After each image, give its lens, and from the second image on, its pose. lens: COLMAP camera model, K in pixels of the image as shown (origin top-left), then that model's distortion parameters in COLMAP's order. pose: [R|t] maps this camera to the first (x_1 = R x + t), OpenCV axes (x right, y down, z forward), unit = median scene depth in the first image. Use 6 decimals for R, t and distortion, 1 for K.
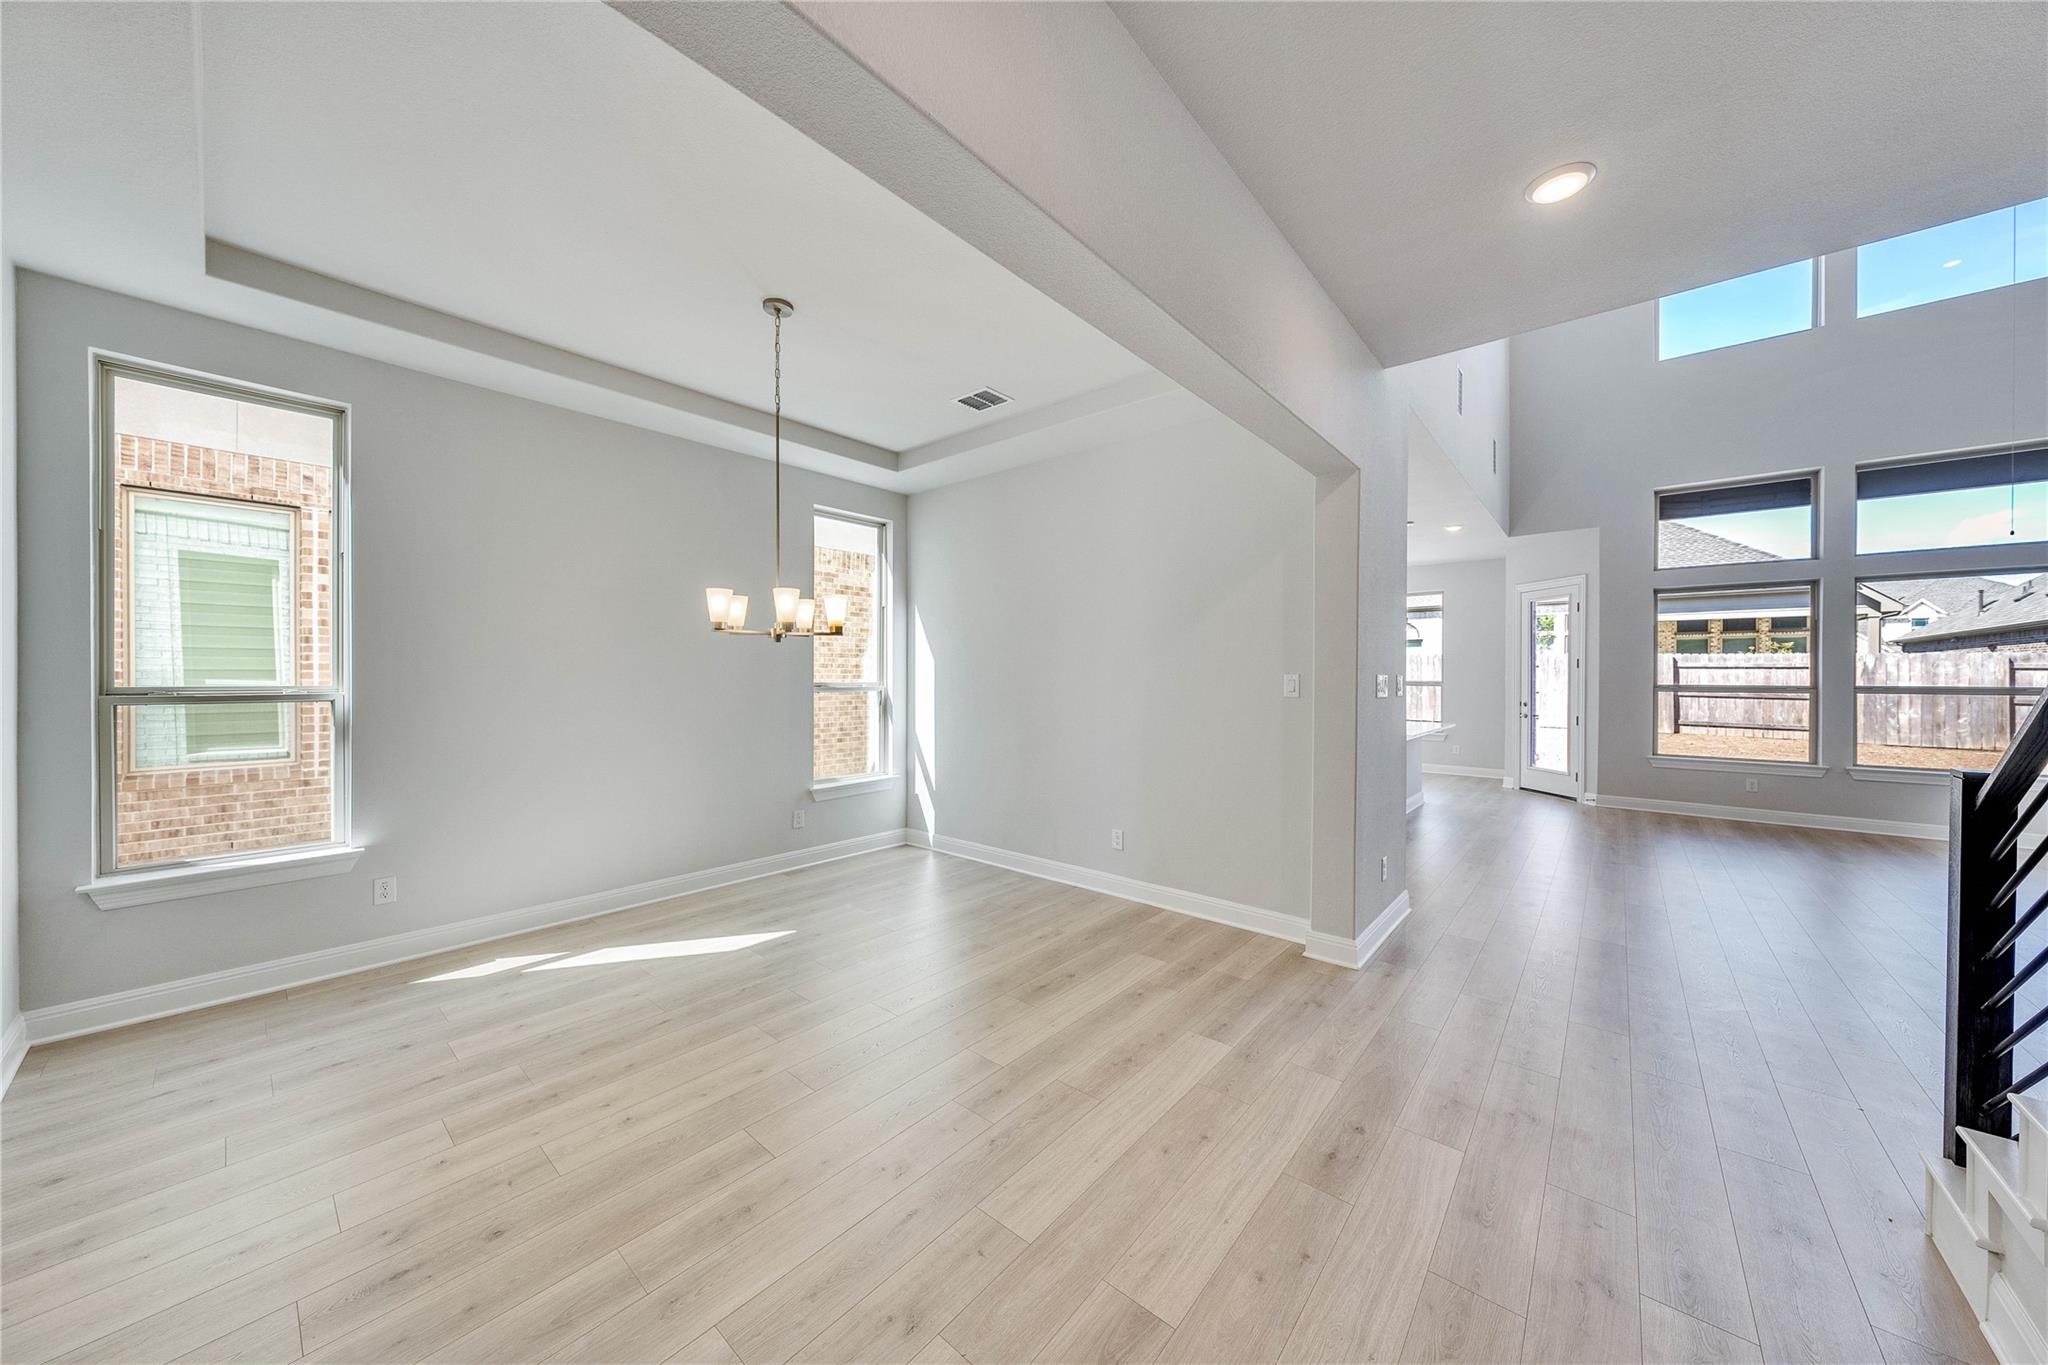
lens RADIAL K [[691.7, 0, 1015.8], [0, 691.7, 678.0], [0, 0, 1]] dist [-0.001994, -0.000015]
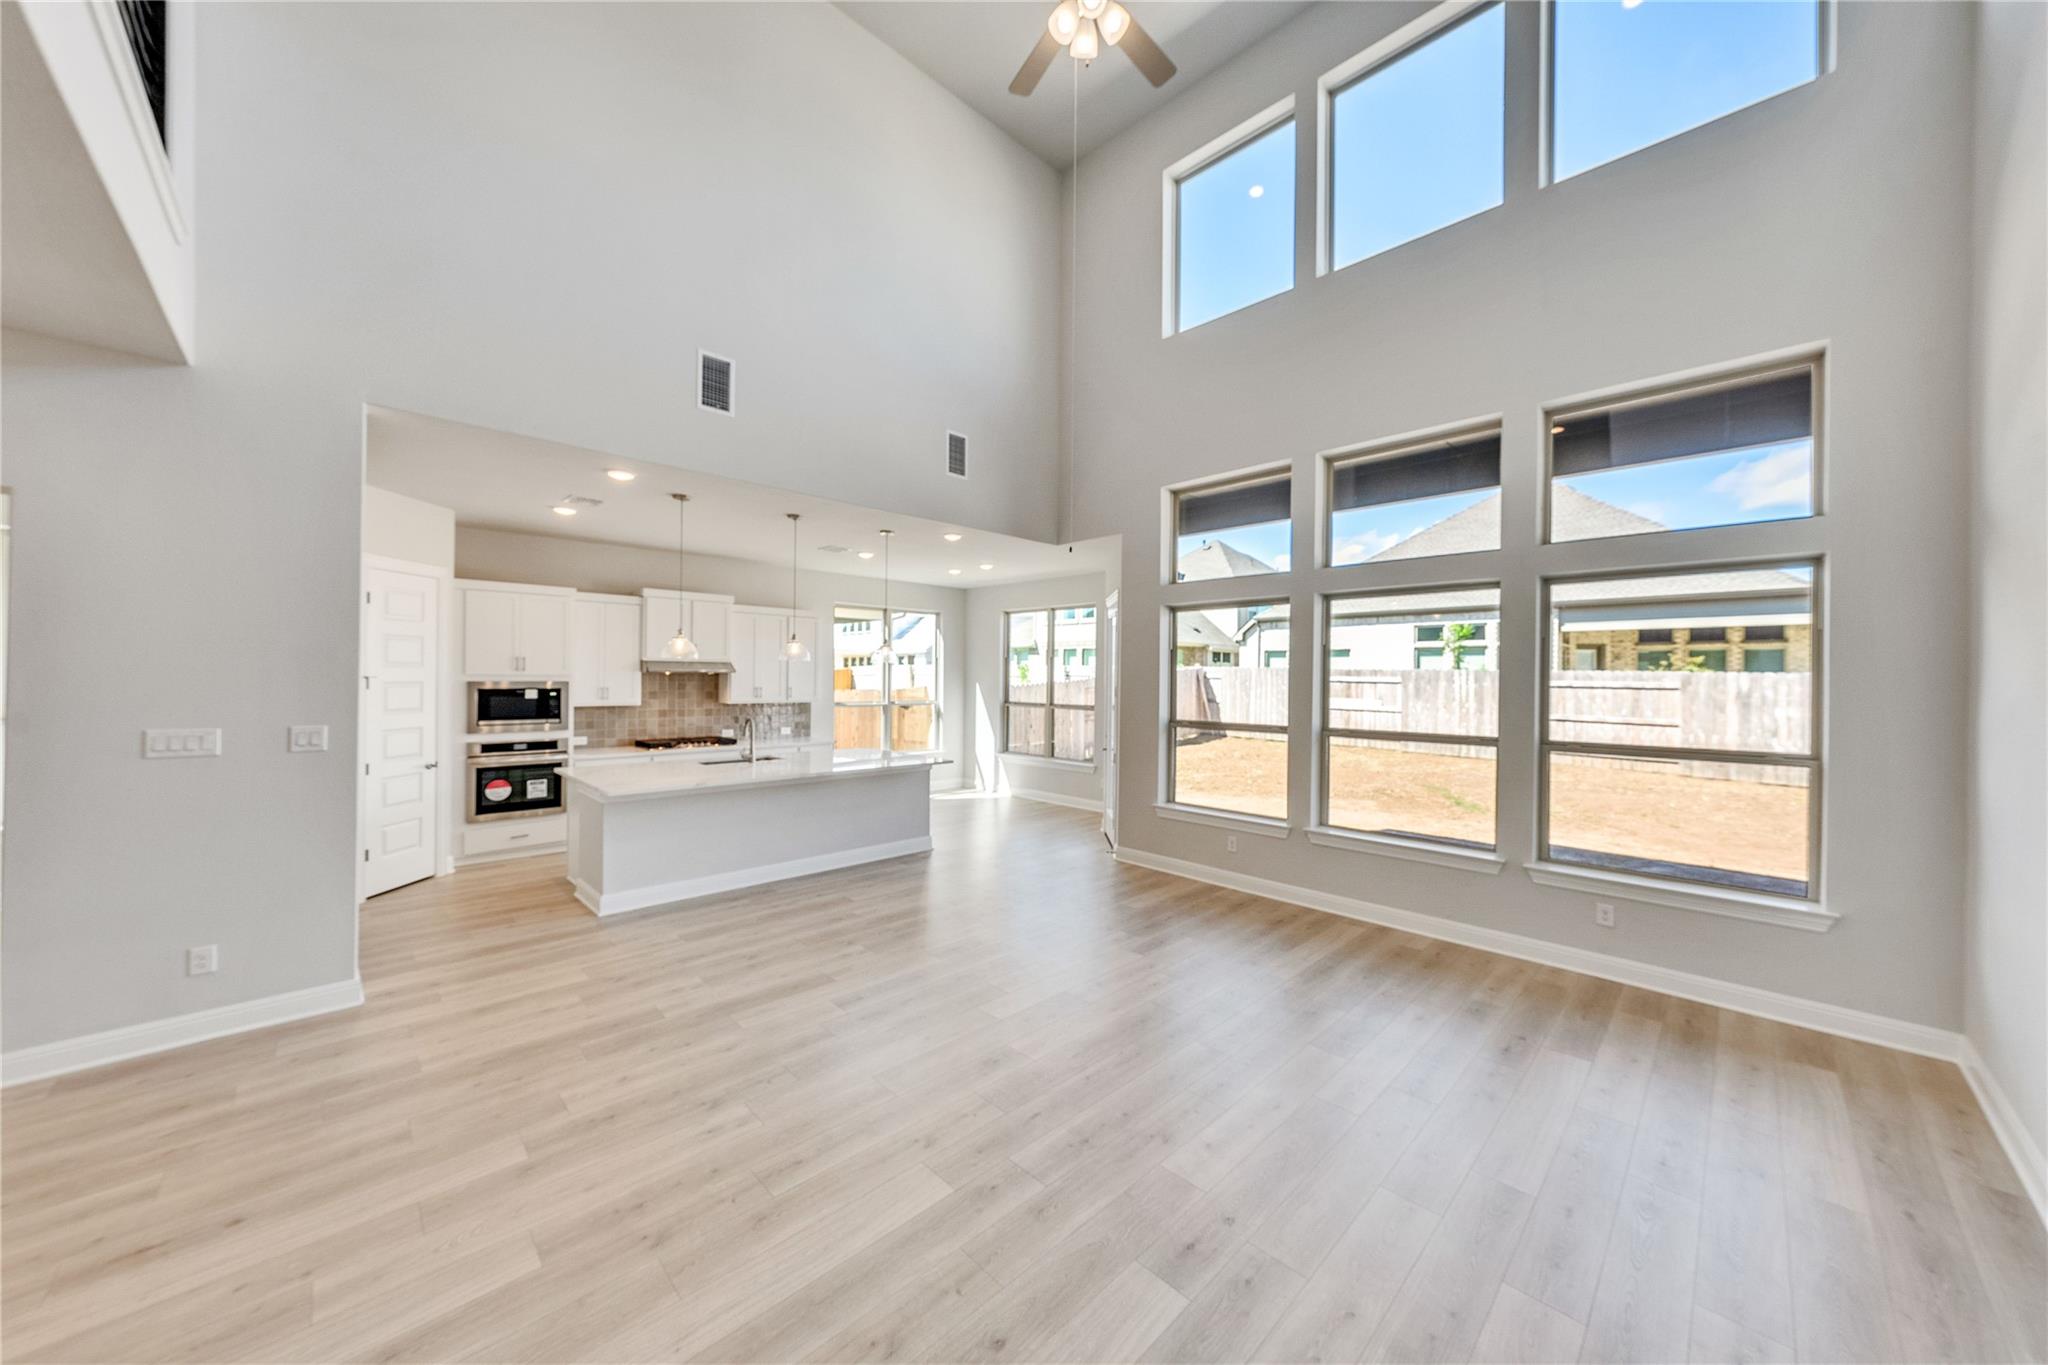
lens RADIAL K [[714.4, 0, 1023.3], [0, 714.4, 672.5], [0, 0, 1]] dist [0.002885, 0.000269]
pose [[0.996672, 0.008583, -0.081067, 0.550274], [-0.009525, 0.999891, -0.011237, -0.024053], [0.080962, 0.011972, 0.996645, 0.100827]]
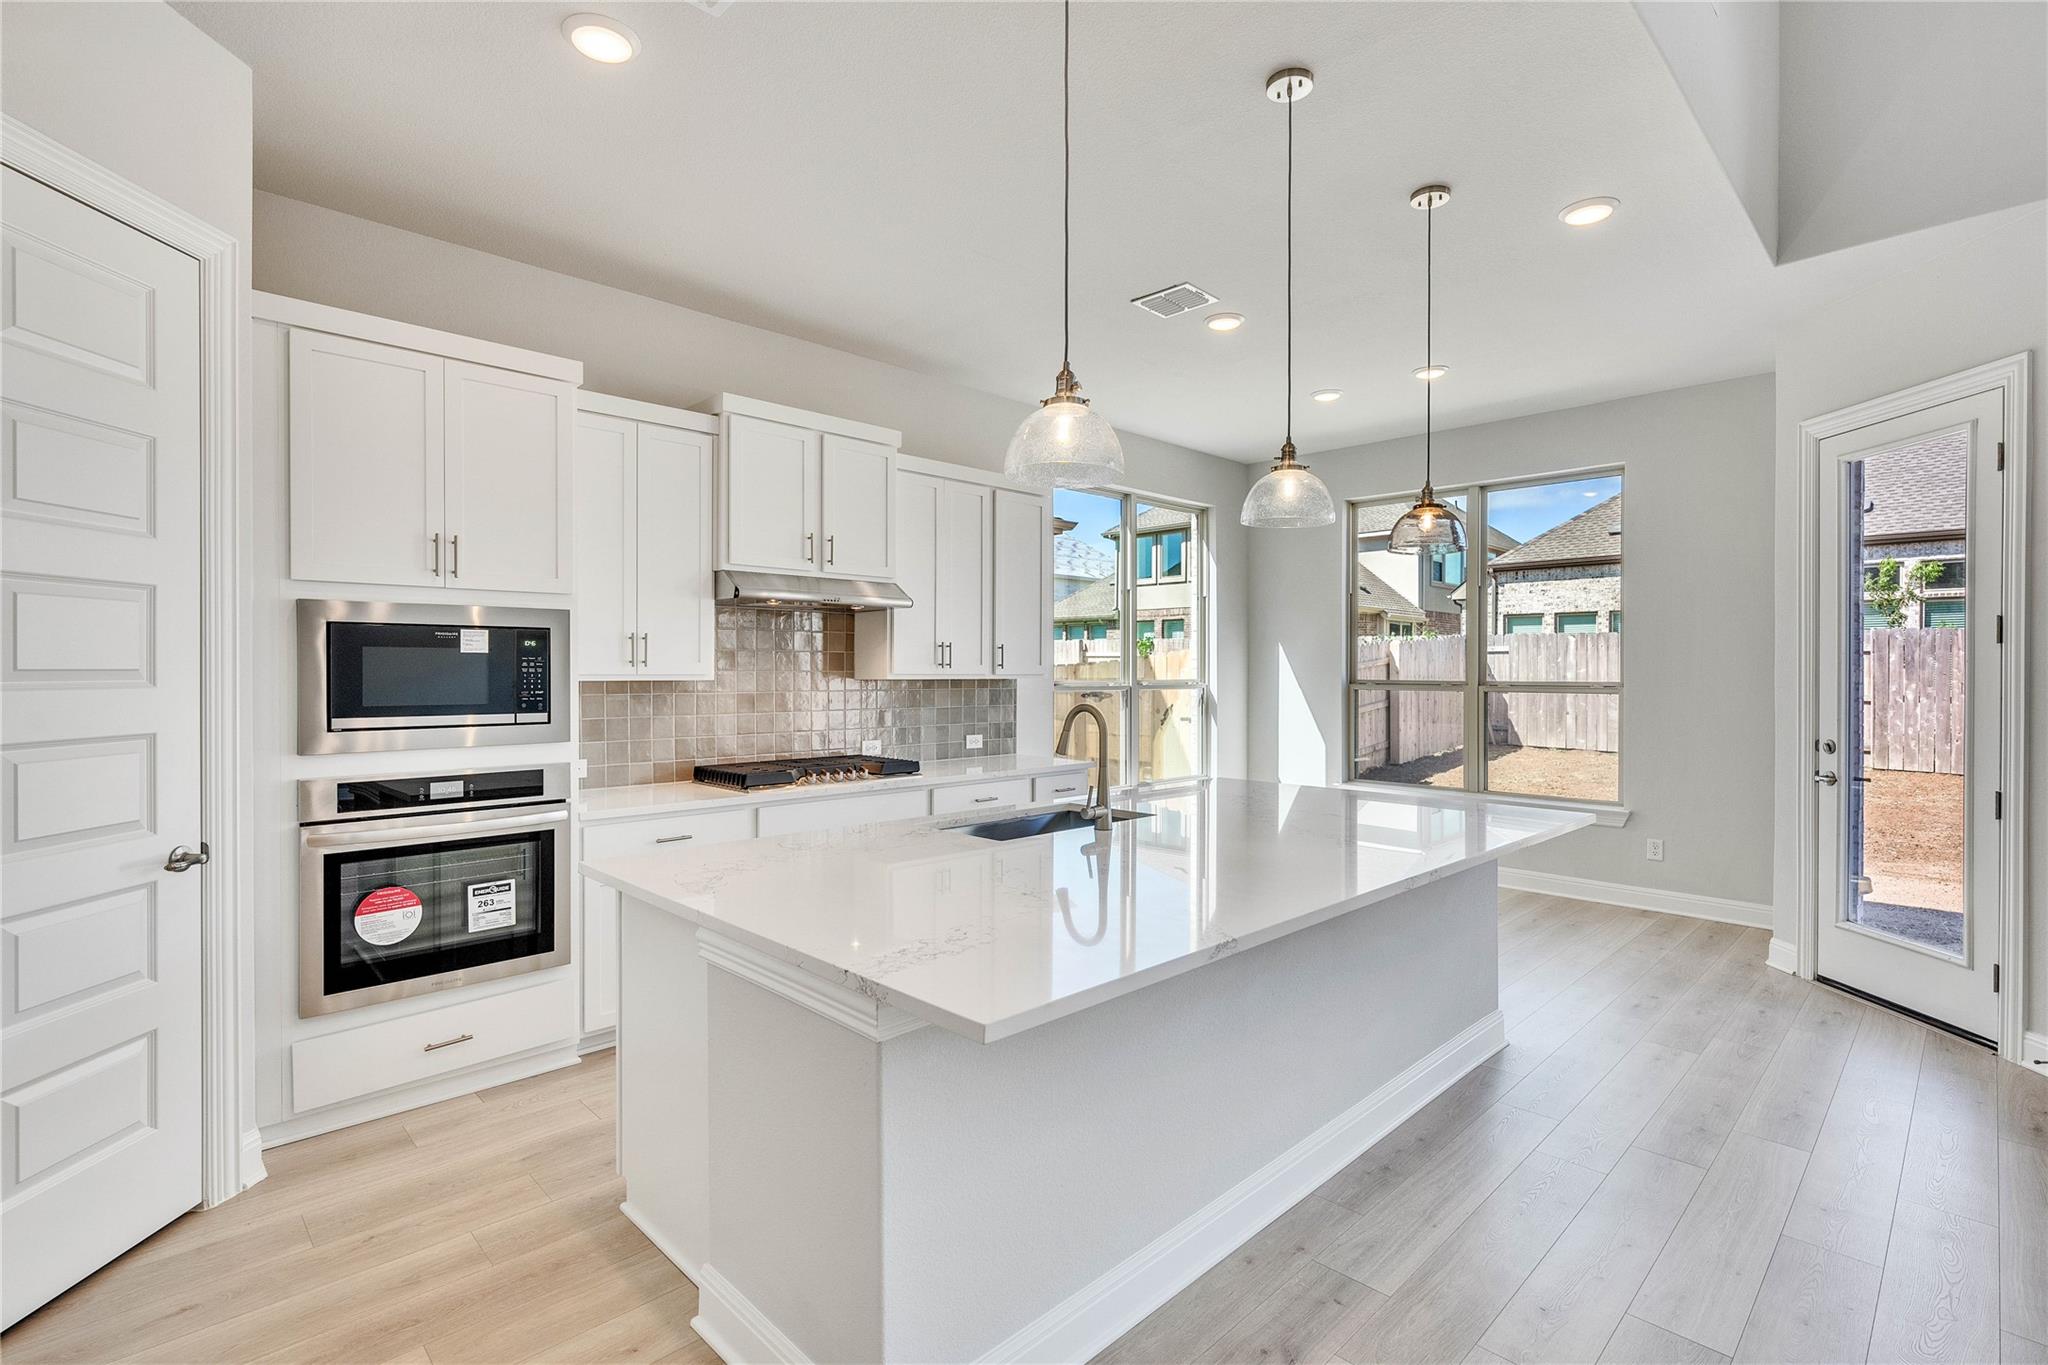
lens RADIAL K [[944.8, 0, 1019.3], [0, 944.8, 671.0], [0, 0, 1]] dist [0.000776, 0.000040]
pose [[0.996623, 0.000749, -0.082114, 0.288415], [-0.001065, 0.999992, -0.003800, -0.000419], [0.082110, 0.003875, 0.996616, 0.384348]]
